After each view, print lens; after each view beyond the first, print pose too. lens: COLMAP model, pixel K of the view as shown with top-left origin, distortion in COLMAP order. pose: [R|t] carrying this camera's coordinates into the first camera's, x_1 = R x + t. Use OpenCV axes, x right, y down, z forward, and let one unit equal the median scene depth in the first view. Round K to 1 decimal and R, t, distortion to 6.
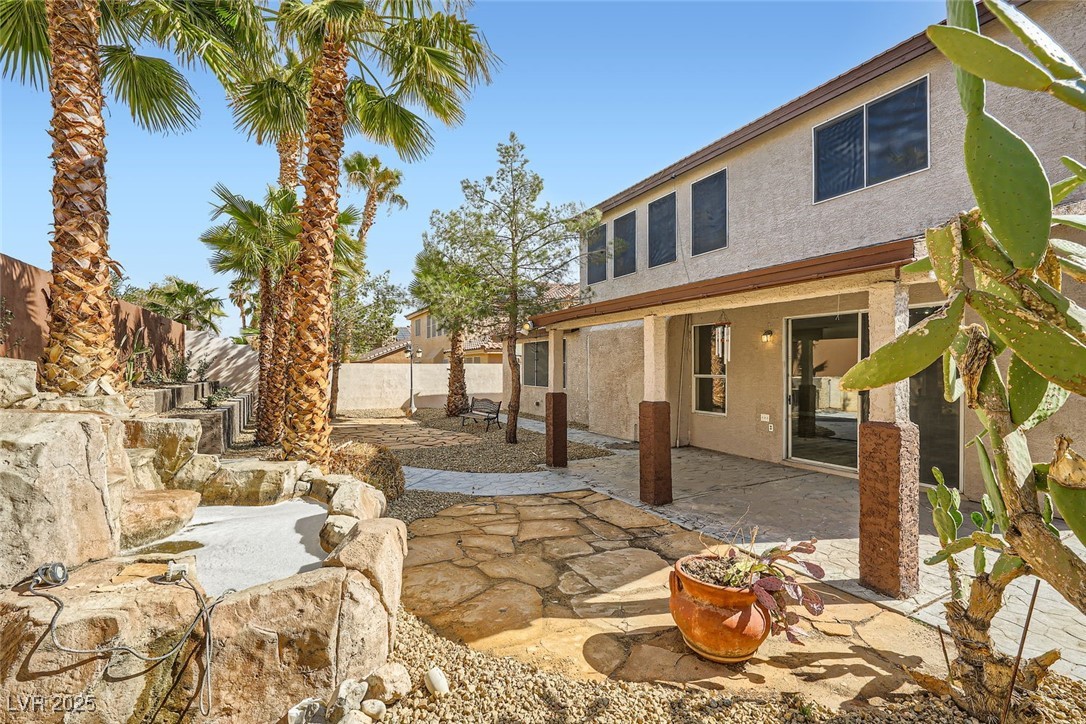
lens RADIAL K [[480.7, 0, 543.0], [0, 480.7, 362.0], [0, 0, 1]] dist [0.000749, 0.000189]
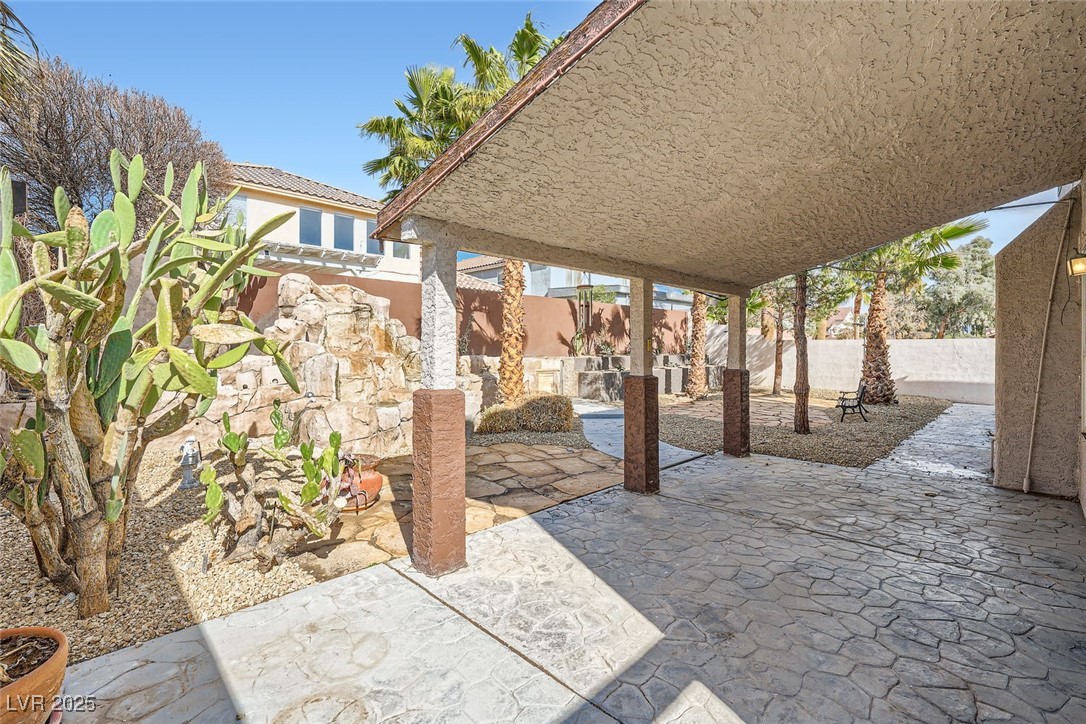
lens RADIAL K [[480.7, 0, 543.0], [0, 480.7, 362.0], [0, 0, 1]] dist [0.000749, 0.000189]
pose [[0.284751, 0.034518, -0.957980, 0.910470], [0.006320, 0.999262, 0.037885, 0.016475], [0.958581, -0.016843, 0.284323, 0.503251]]
